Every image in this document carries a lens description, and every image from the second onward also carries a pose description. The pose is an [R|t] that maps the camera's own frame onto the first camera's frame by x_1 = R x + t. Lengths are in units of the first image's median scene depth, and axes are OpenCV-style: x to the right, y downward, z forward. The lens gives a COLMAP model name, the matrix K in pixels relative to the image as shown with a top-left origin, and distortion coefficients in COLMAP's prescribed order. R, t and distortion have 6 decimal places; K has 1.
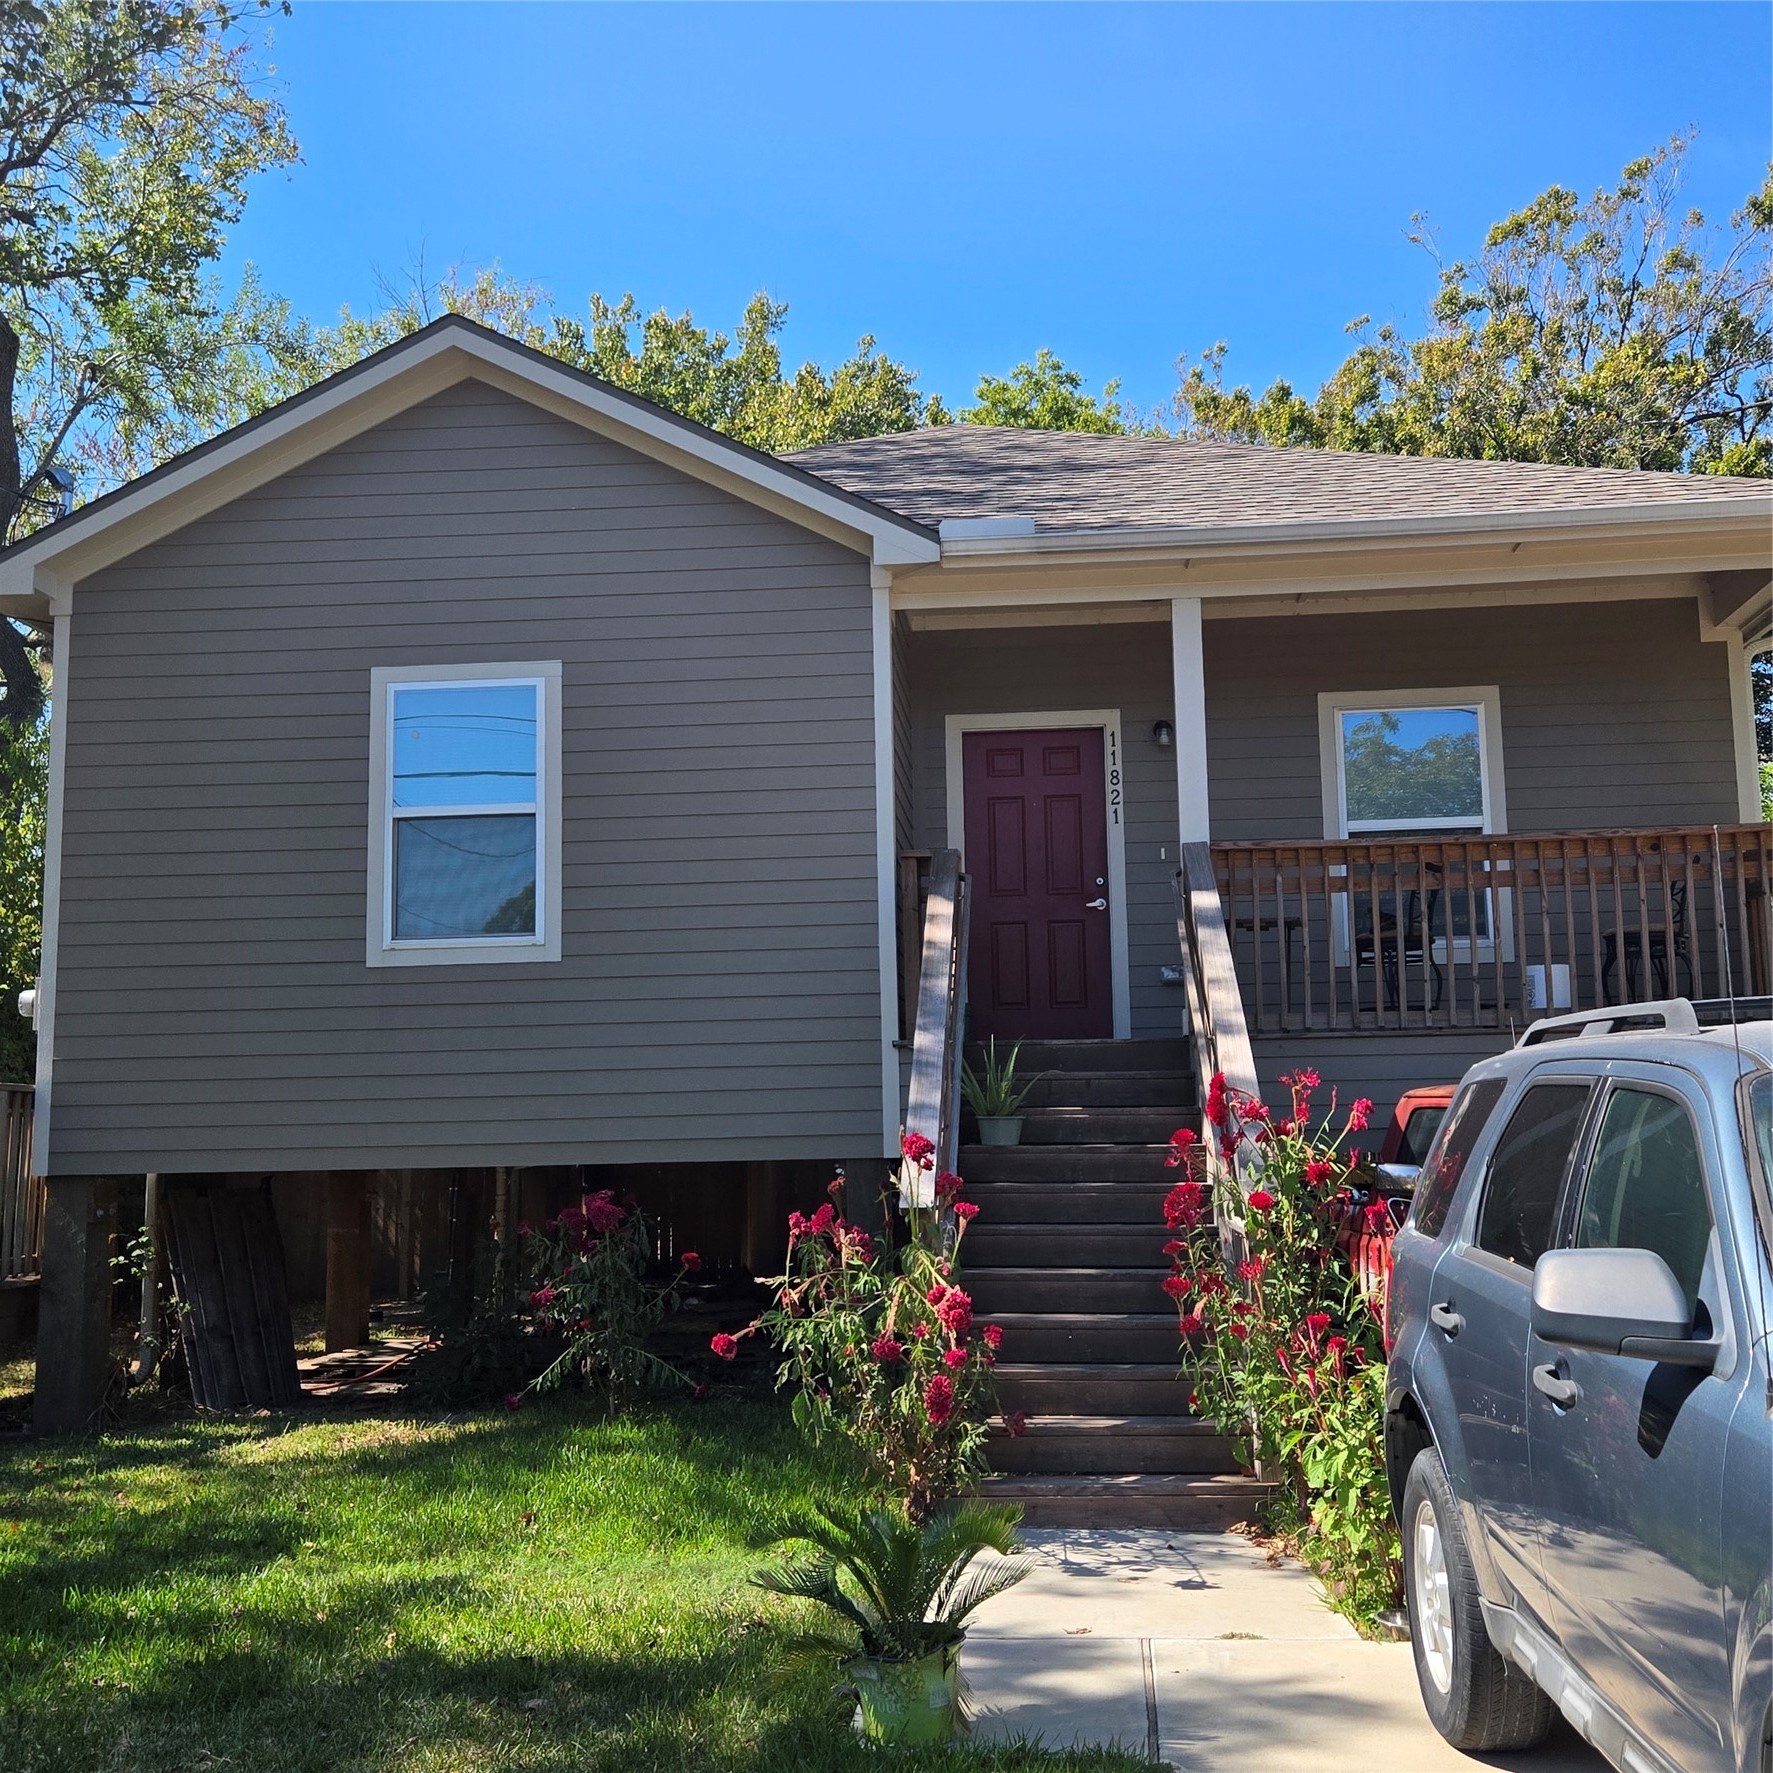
lens RADIAL K [[2030.7, 0, 886.5], [0, 2030.7, 886.5], [0, 0, 1]] dist [0.084888, -0.016153]
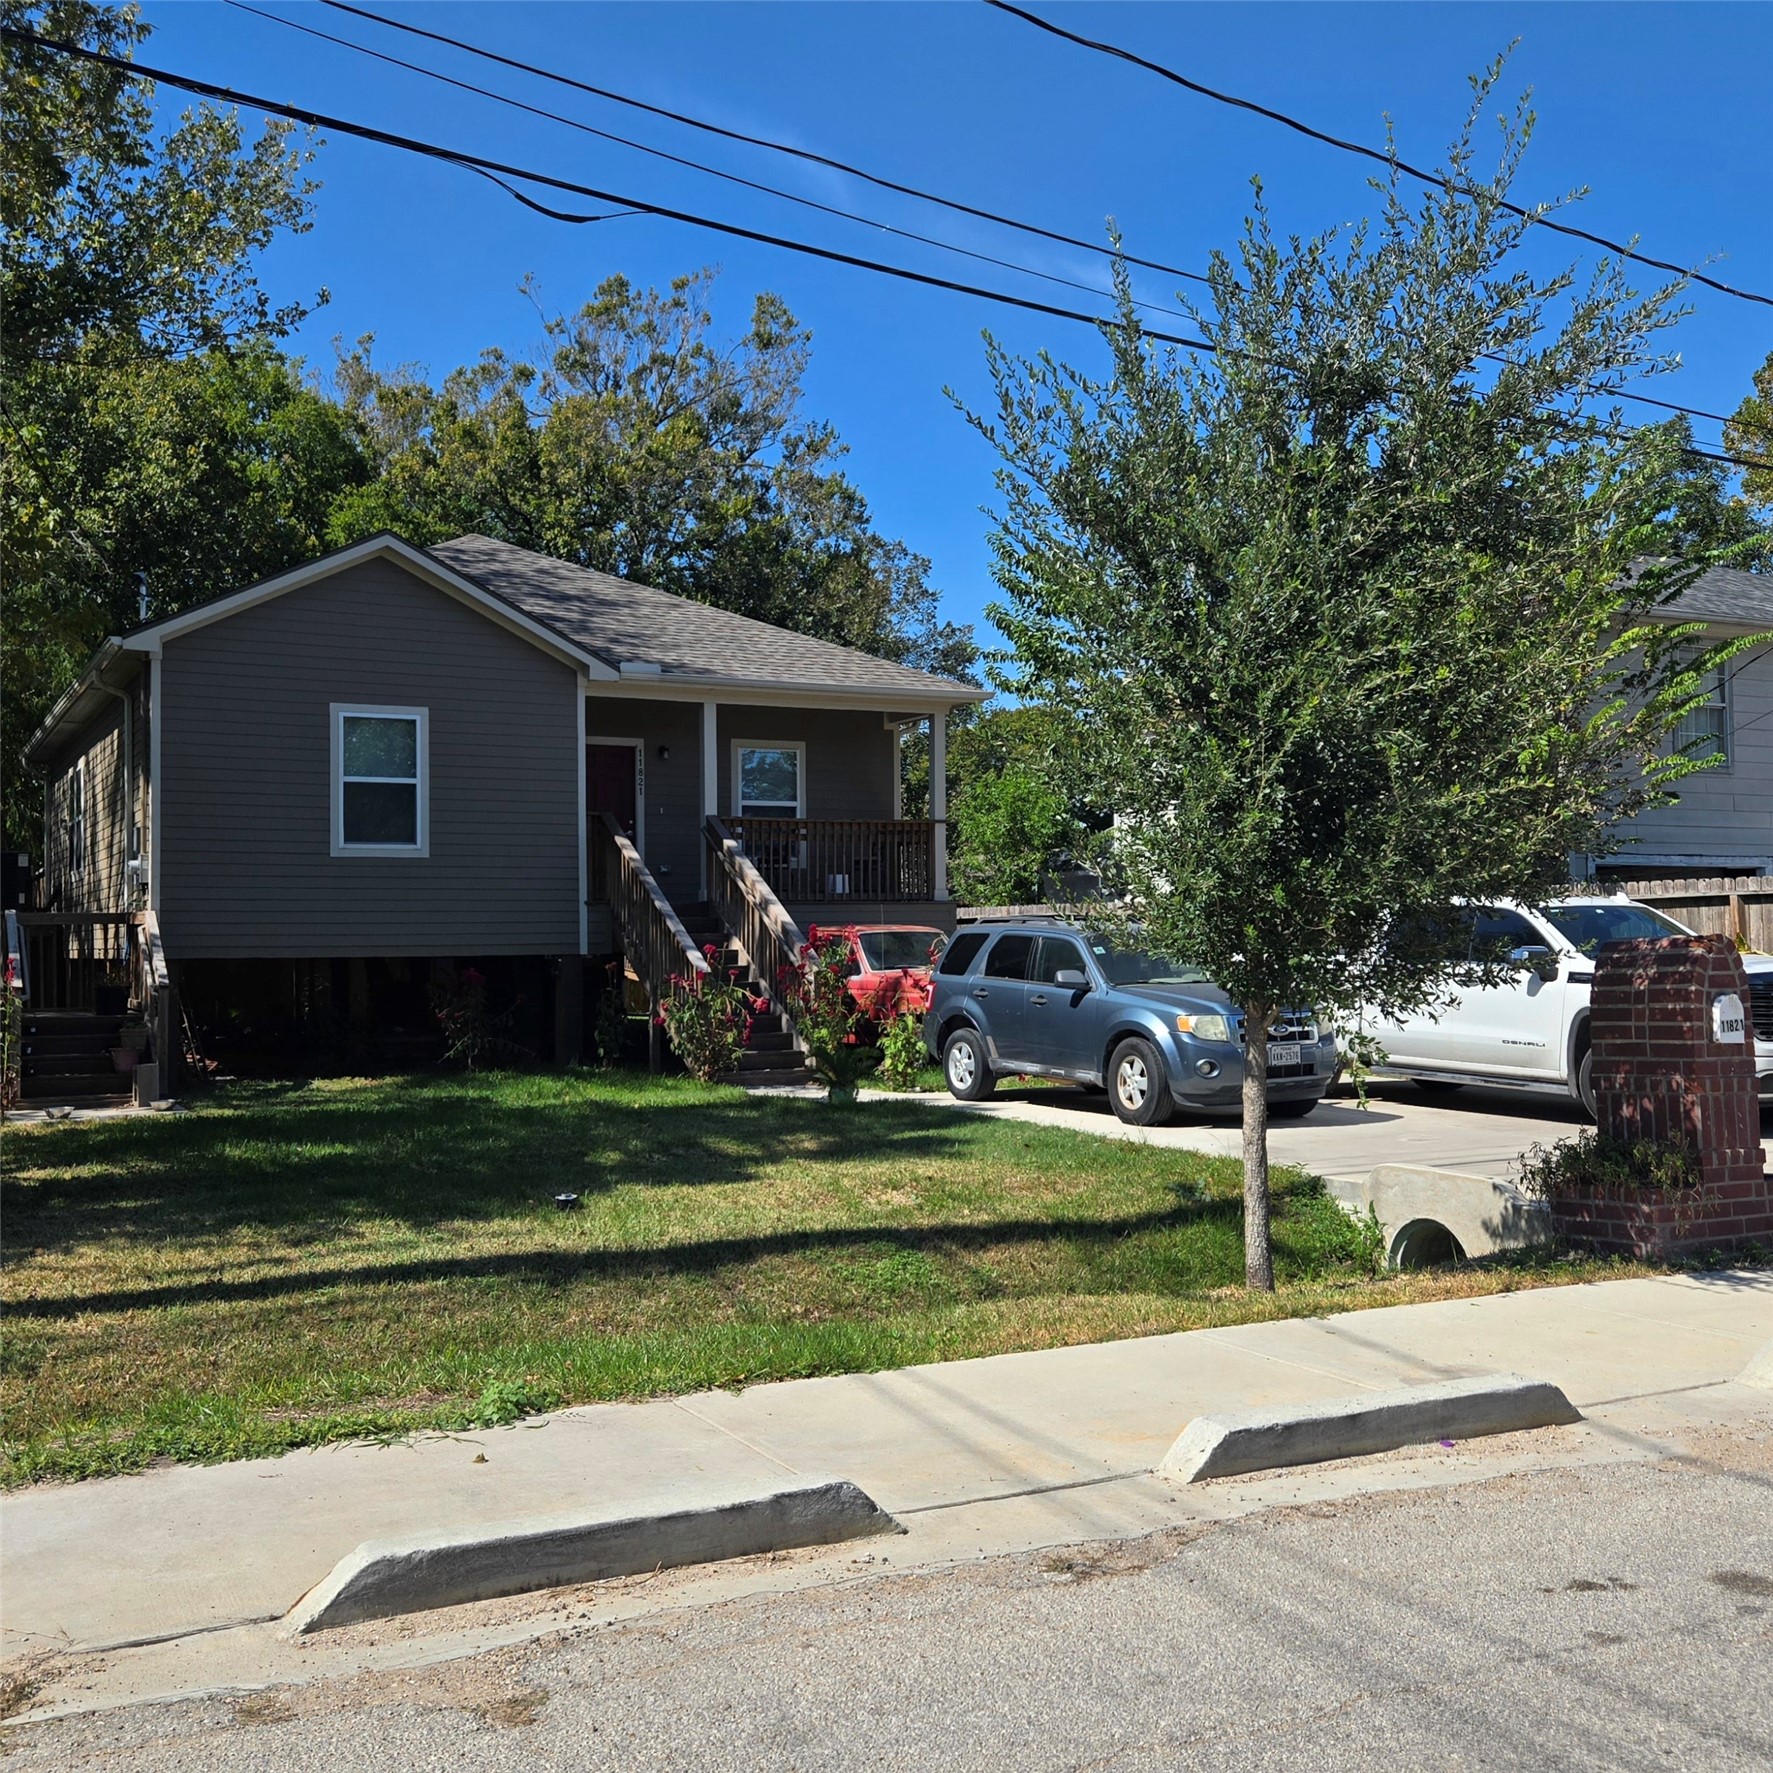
lens RADIAL K [[1941.9, 0, 886.5], [0, 1941.9, 886.5], [0, 0, 1]] dist [0.020506, 0.012704]
pose [[0.837276, 0.026654, 0.546131, -0.833113], [-0.076658, 0.994669, 0.068979, -0.103414], [-0.541381, -0.099620, 0.834855, -0.873281]]
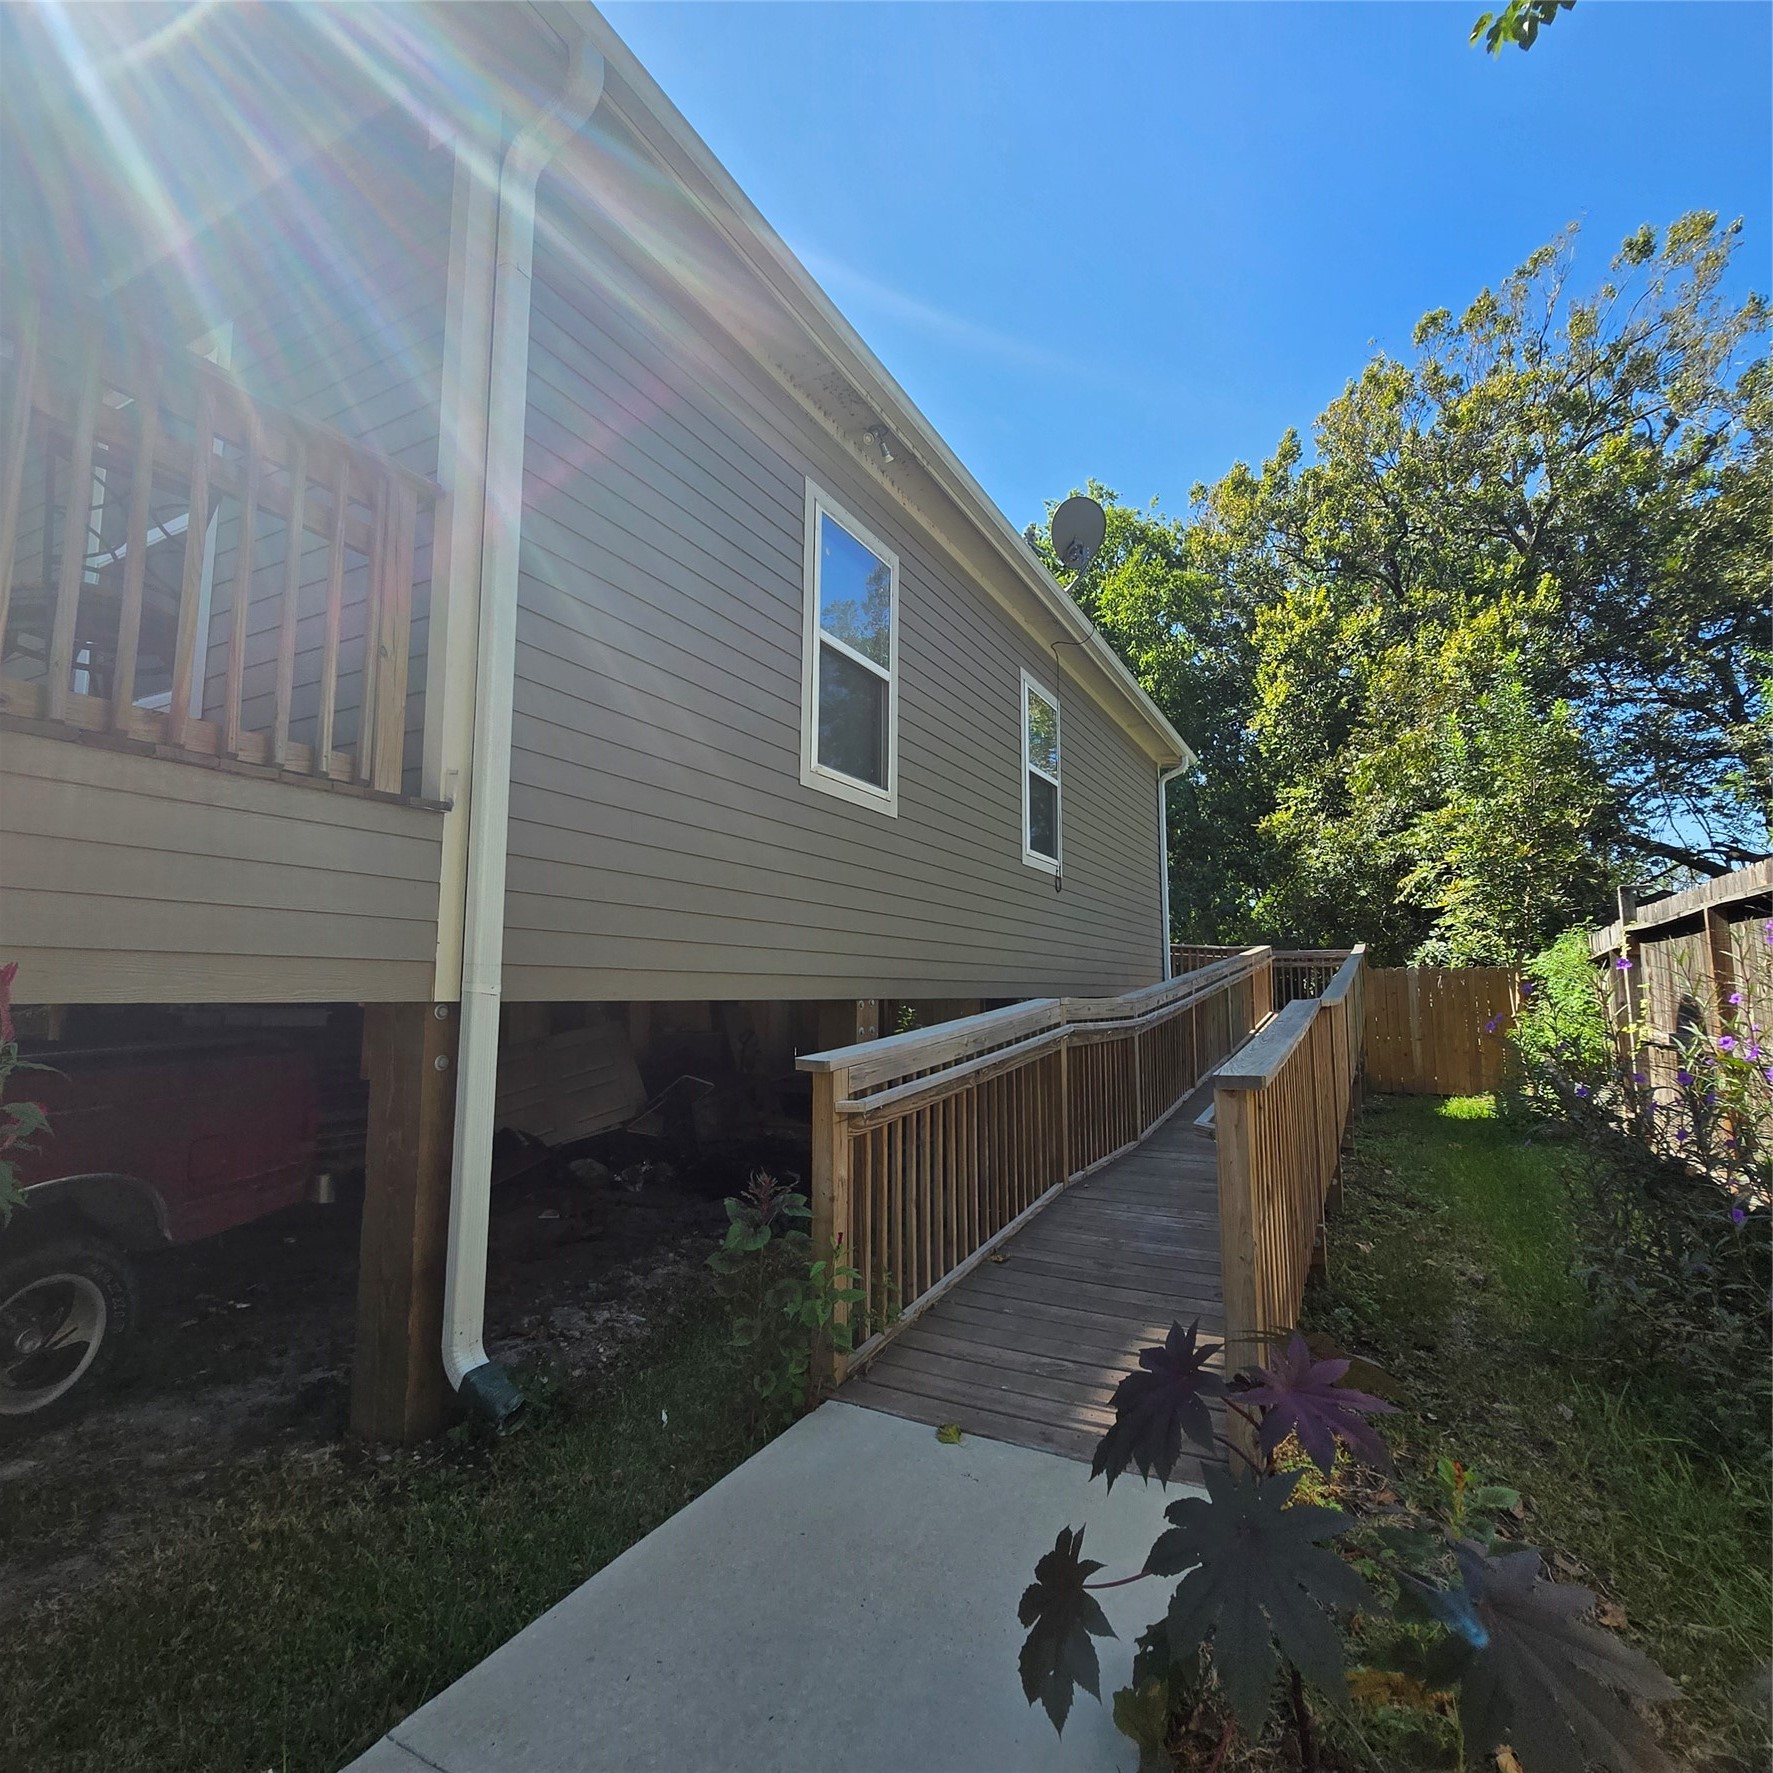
lens RADIAL K [[959.8, 0, 883.9], [0, 959.8, 894.7], [0, 0, 1]] dist [0.000701, 0.000985]
pose [[0.385368, 0.114526, 0.915628, -0.639094], [-0.133766, 0.988720, -0.067369, 0.114040], [-0.913016, -0.096518, 0.396341, 0.784548]]
